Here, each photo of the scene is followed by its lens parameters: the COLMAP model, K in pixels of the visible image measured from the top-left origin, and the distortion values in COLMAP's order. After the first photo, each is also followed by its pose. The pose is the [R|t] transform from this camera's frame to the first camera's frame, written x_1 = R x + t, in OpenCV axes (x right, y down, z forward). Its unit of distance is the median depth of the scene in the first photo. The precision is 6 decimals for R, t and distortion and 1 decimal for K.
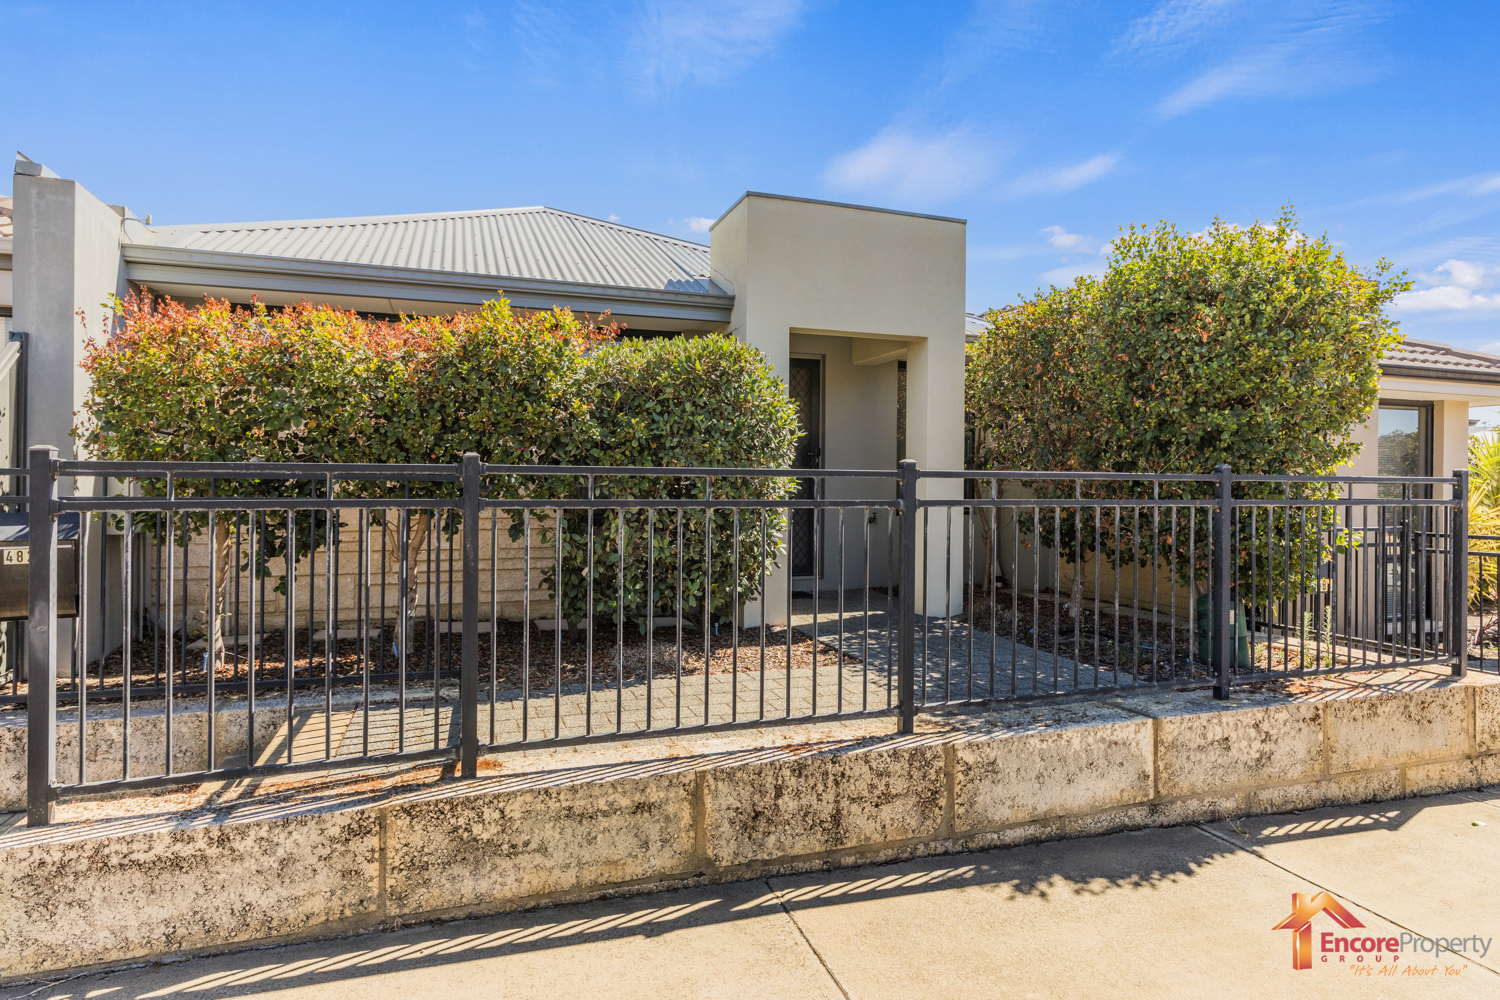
lens RADIAL K [[786.5, 0, 713.3], [0, 786.5, 478.5], [0, 0, 1]] dist [0.001448, 0.000486]
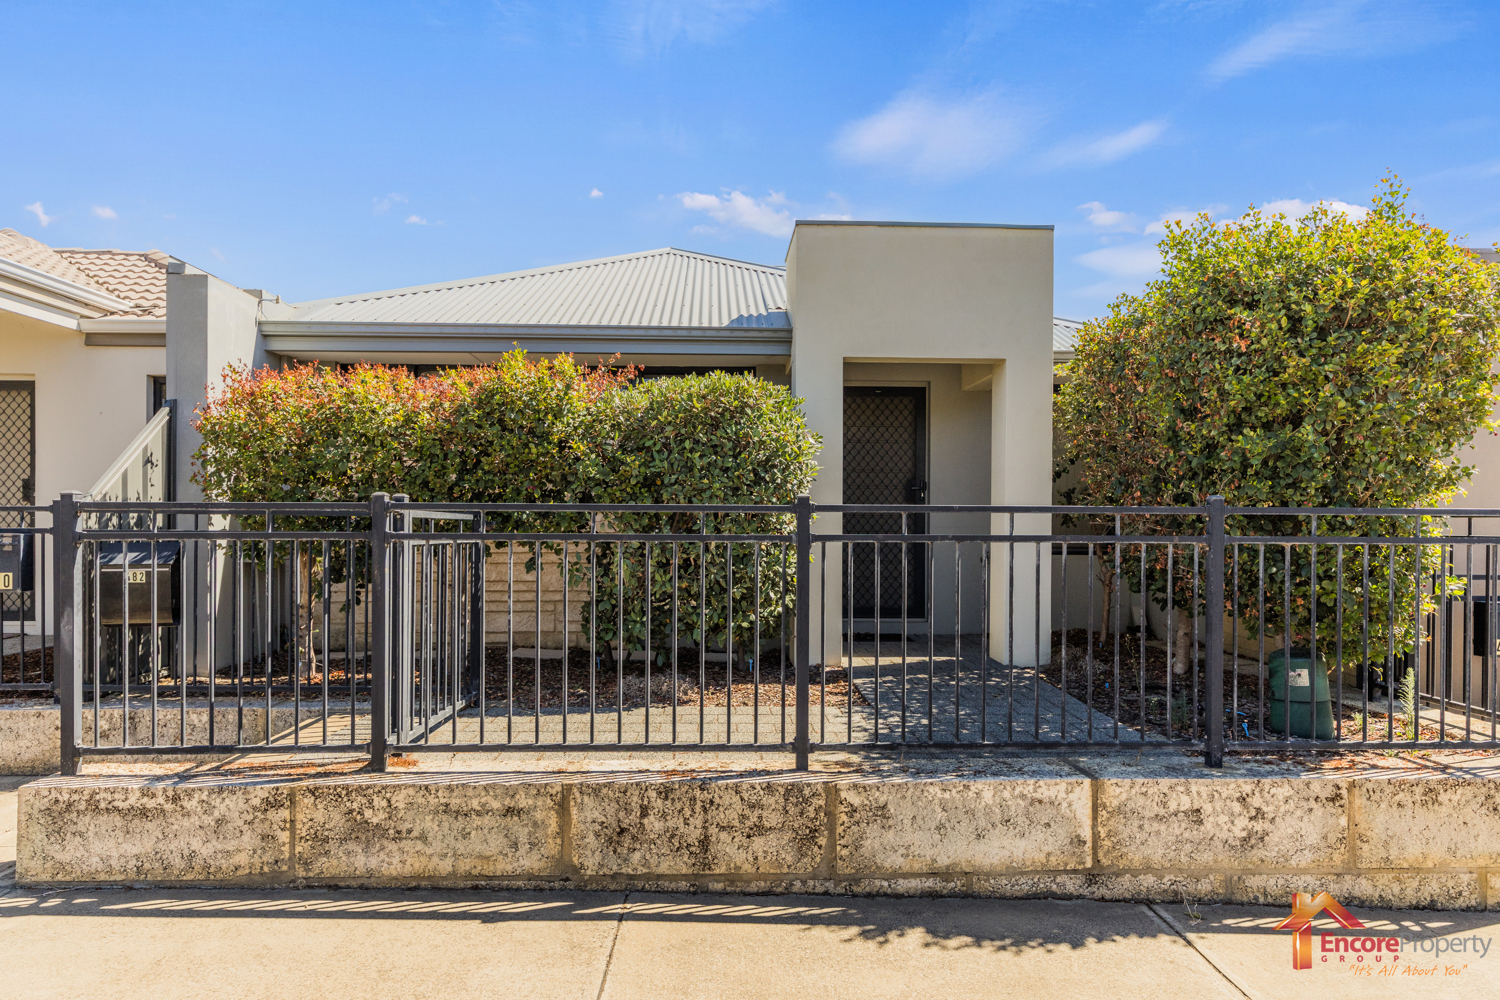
lens RADIAL K [[825.2, 0, 719.5], [0, 825.2, 518.7], [0, 0, 1]] dist [0.002521, -0.000263]
pose [[0.959994, -0.002124, -0.280011, 0.409989], [0.003138, 0.999990, 0.003173, 0.003400], [0.280002, -0.003925, 0.959991, -0.023896]]
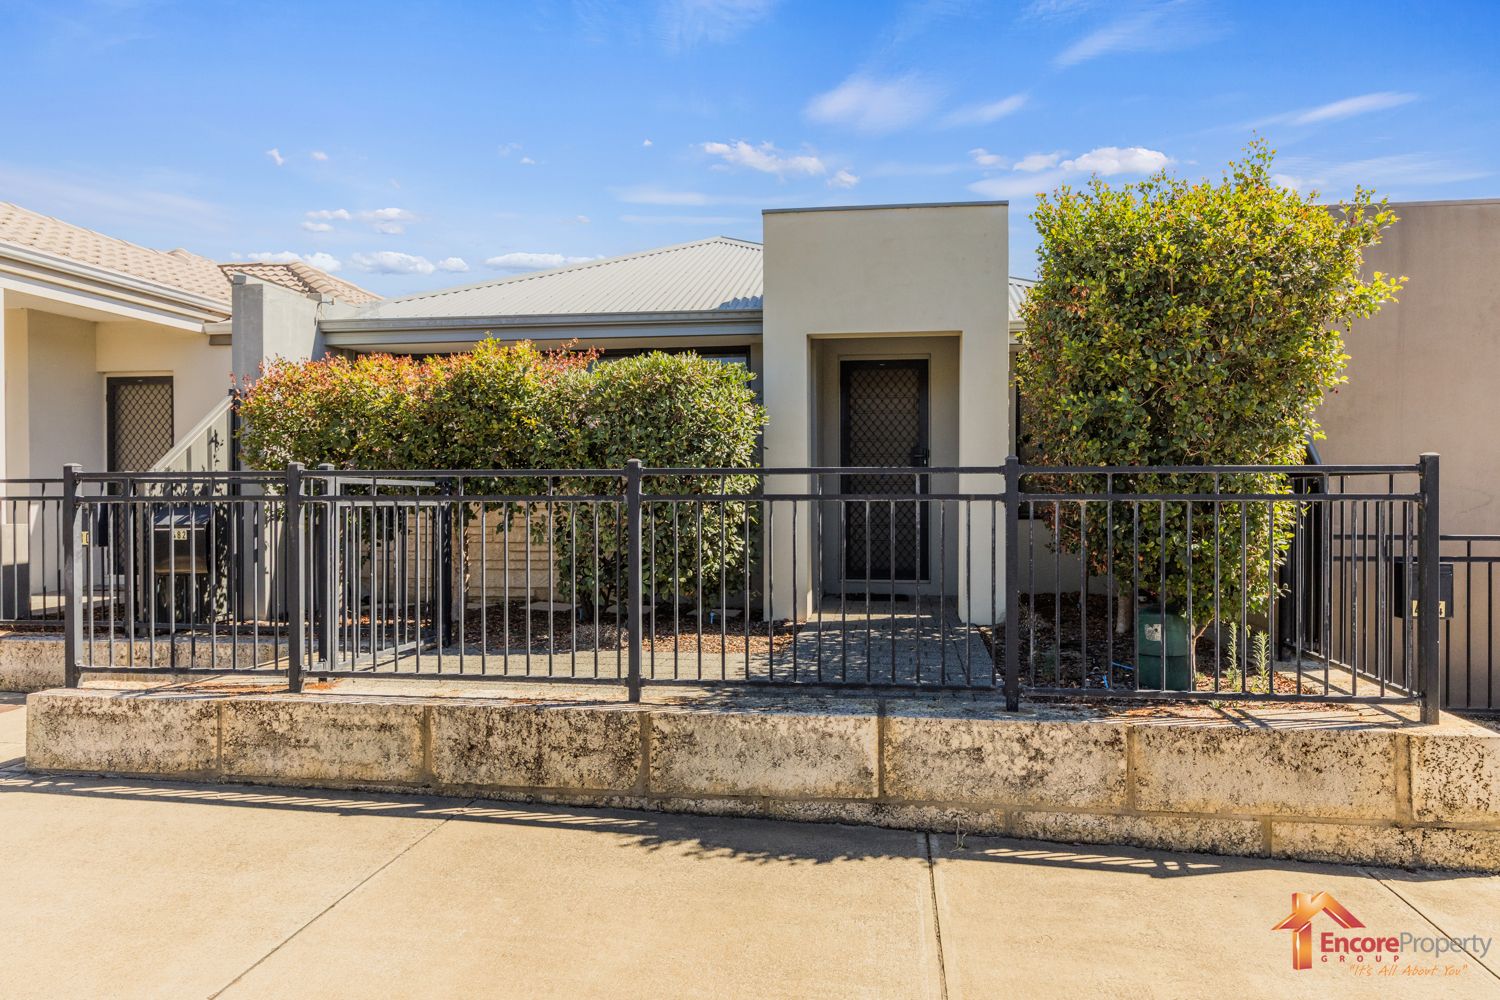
lens RADIAL K [[786.5, 0, 749.1], [0, 786.5, 491.0], [0, 0, 1]] dist [0.001448, 0.000486]
pose [[0.911574, -0.007991, -0.411057, 0.807311], [0.010325, 0.999941, 0.003457, 0.018112], [0.411005, -0.007395, 0.911603, 0.039367]]
